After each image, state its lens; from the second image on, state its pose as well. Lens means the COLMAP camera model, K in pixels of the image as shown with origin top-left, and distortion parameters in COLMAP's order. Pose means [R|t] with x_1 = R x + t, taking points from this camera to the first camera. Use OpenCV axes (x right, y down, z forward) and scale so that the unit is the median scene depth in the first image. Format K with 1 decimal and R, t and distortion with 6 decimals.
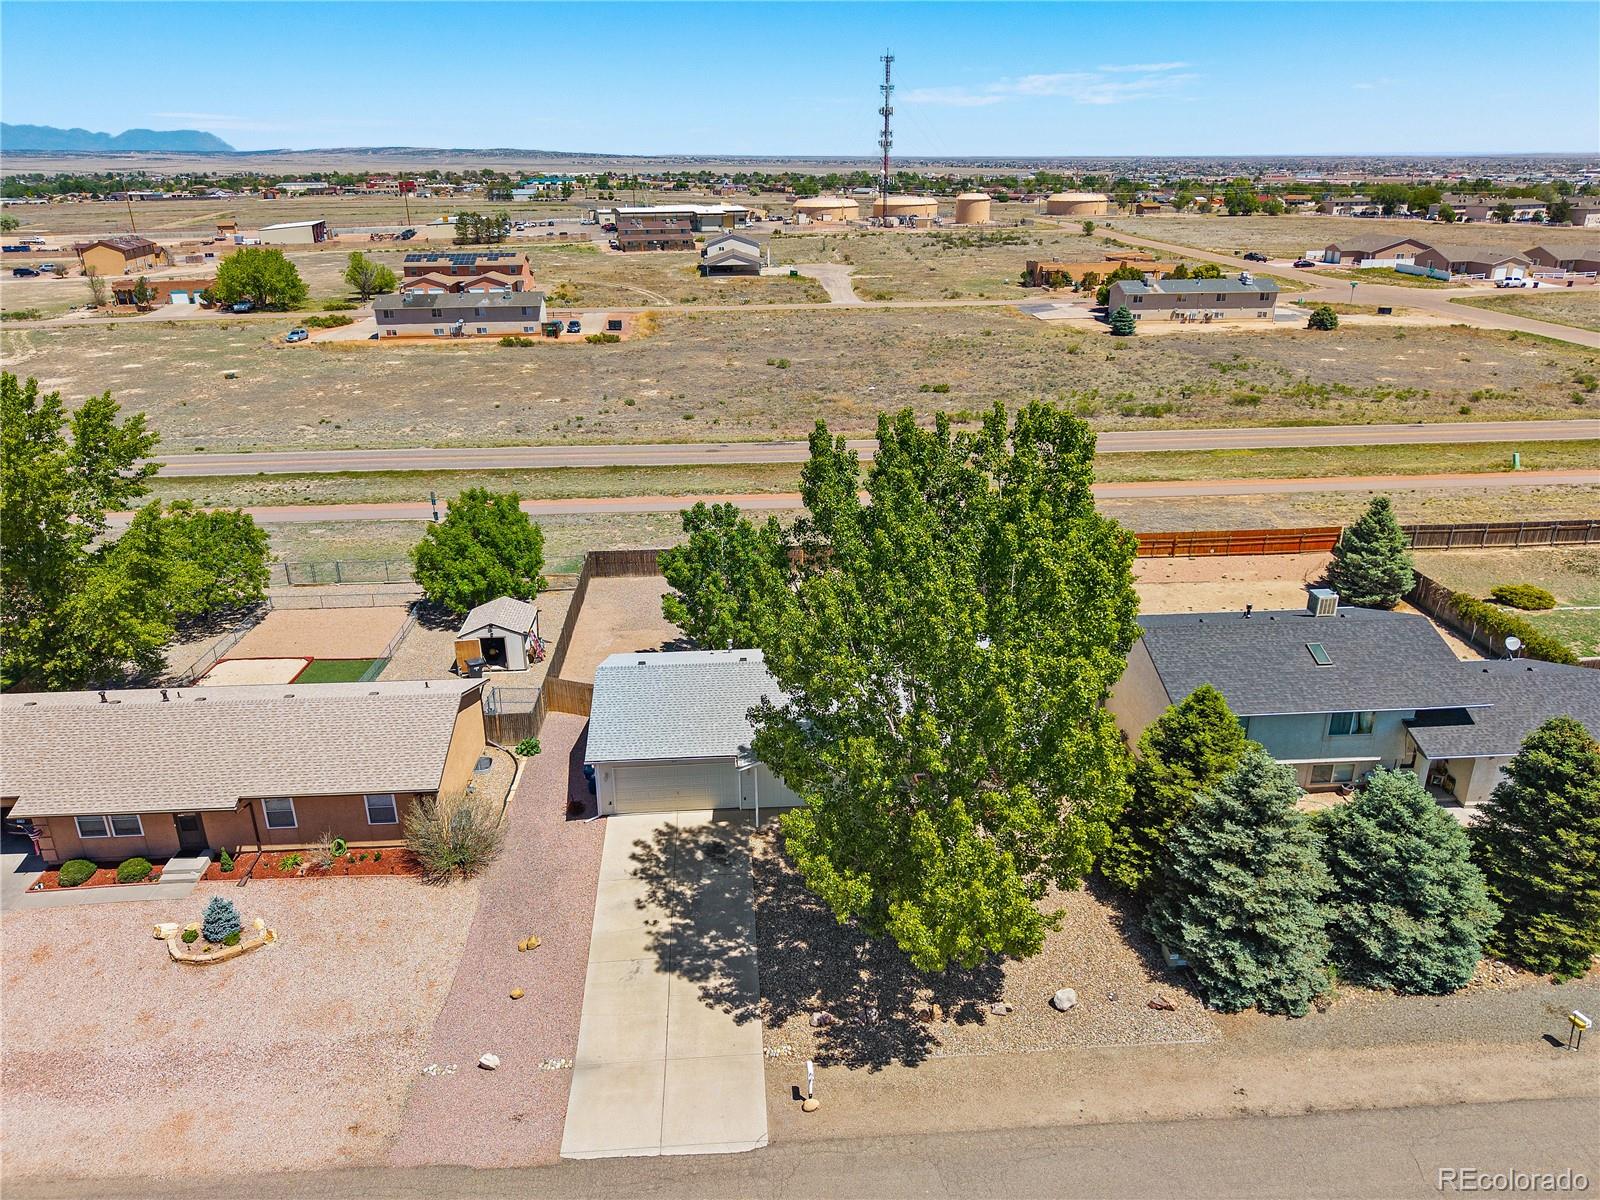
lens RADIAL K [[1078.9, 0, 811.8], [0, 1078.9, 600.8], [0, 0, 1]] dist [0.005682, 0.000030]
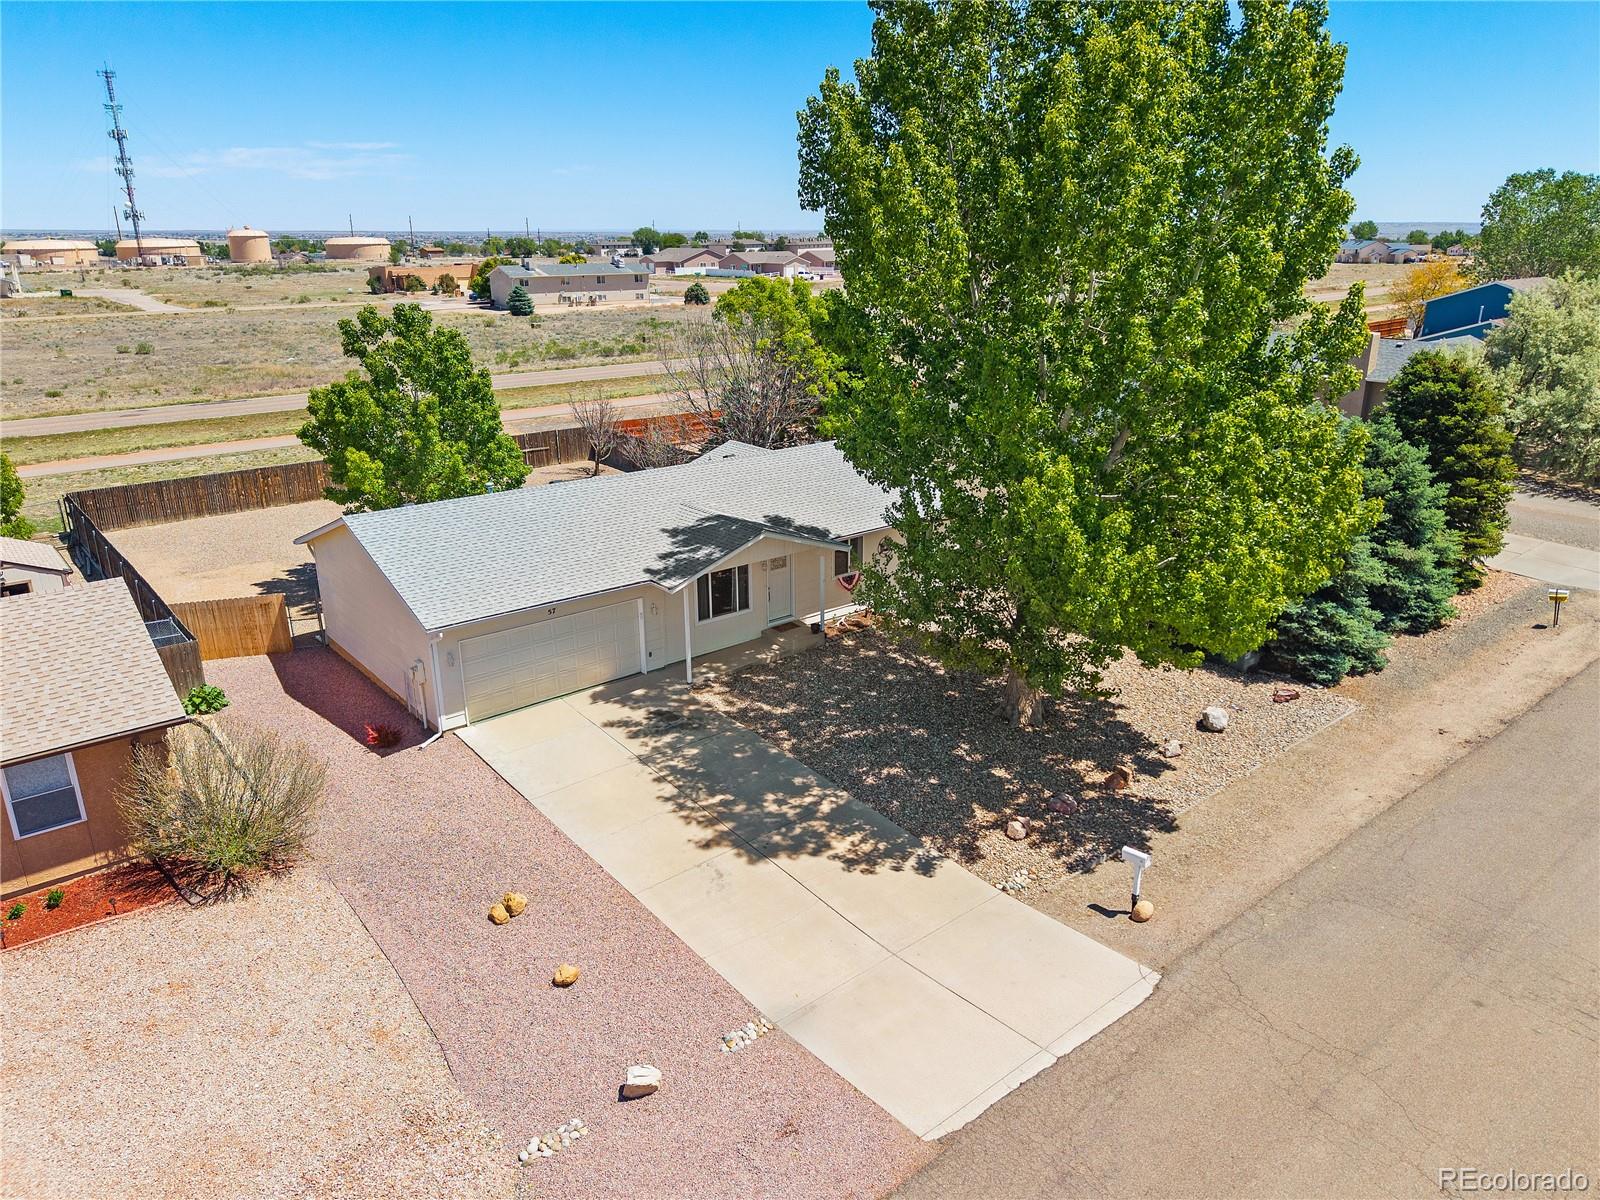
lens RADIAL K [[1073.4, 0, 800.0], [0, 1073.4, 600.0], [0, 0, 1]] dist [0.037129, -0.044508]
pose [[0.818787, -0.191981, 0.541046, -0.410864], [0.216451, 0.976113, 0.018793, 0.191456], [-0.531730, 0.101722, 0.840783, 0.458673]]
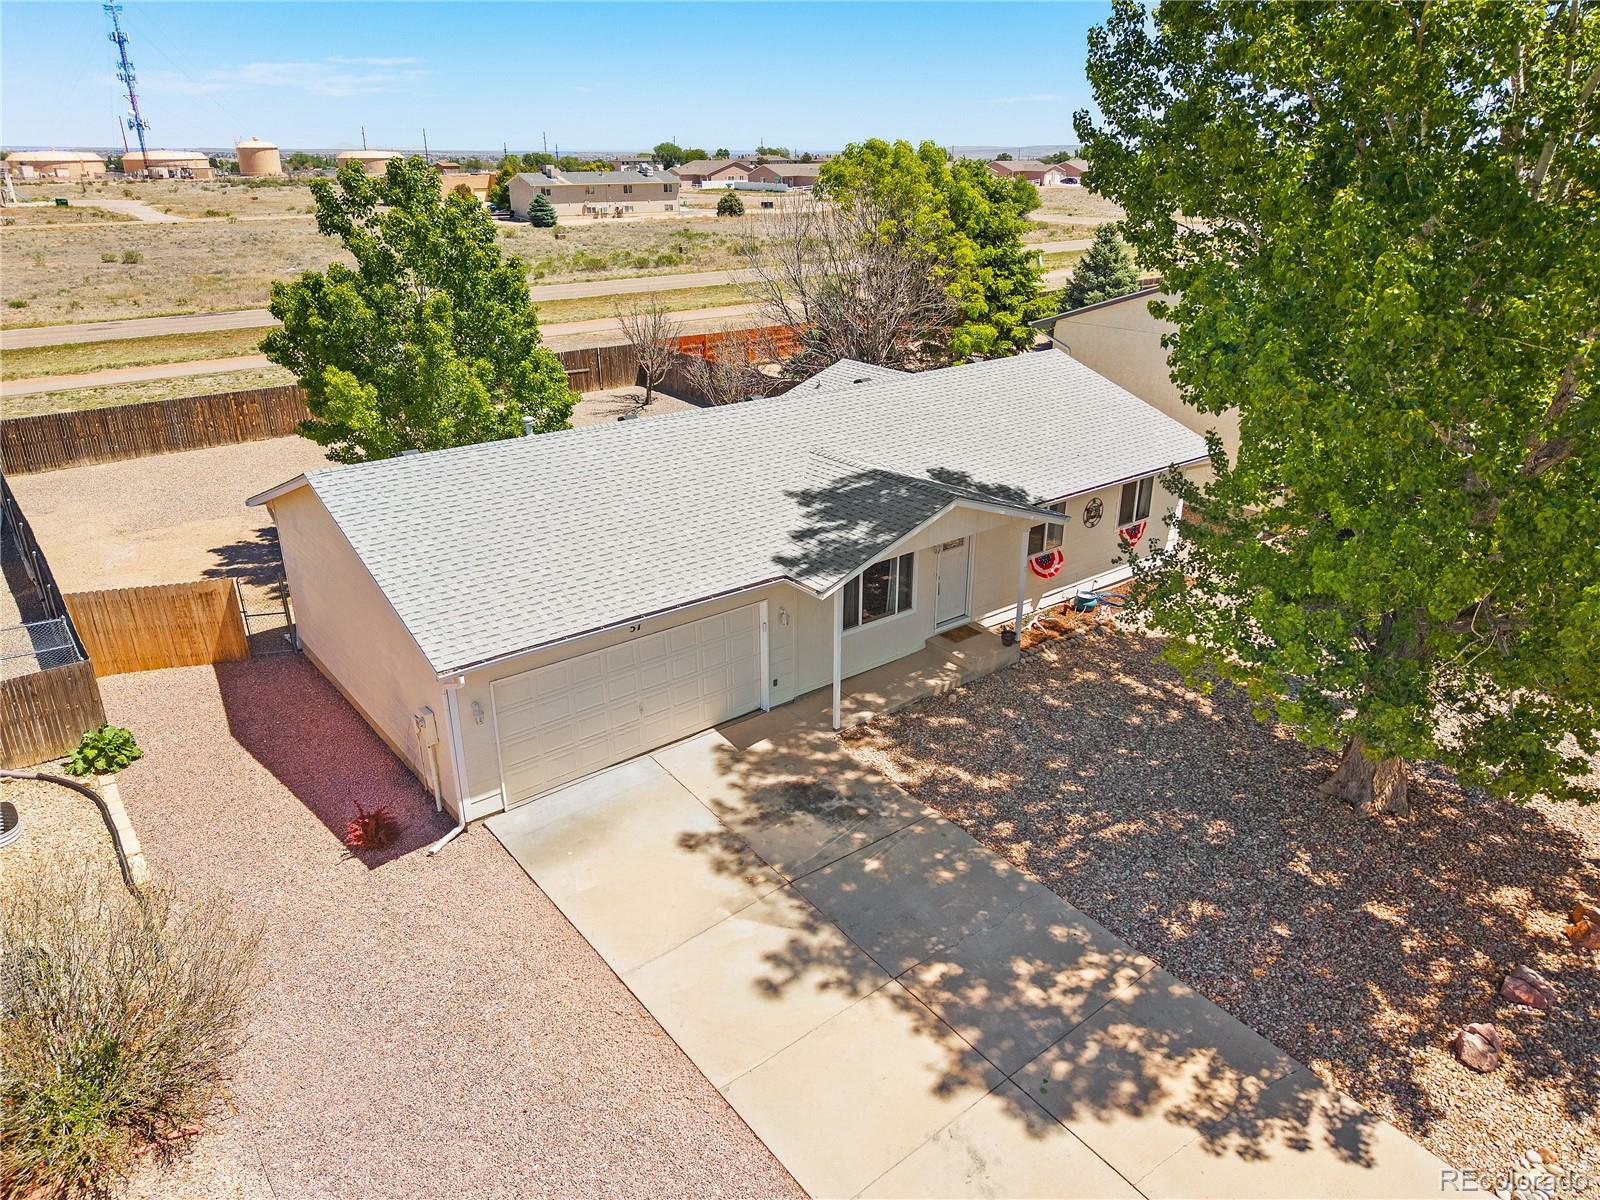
lens RADIAL K [[1078.9, 0, 811.8], [0, 1078.9, 600.8], [0, 0, 1]] dist [0.005682, 0.000030]
pose [[0.824673, -0.219503, 0.521279, -0.329031], [0.207632, 0.974766, 0.081982, 0.141641], [-0.526120, 0.040626, 0.849439, 0.737462]]
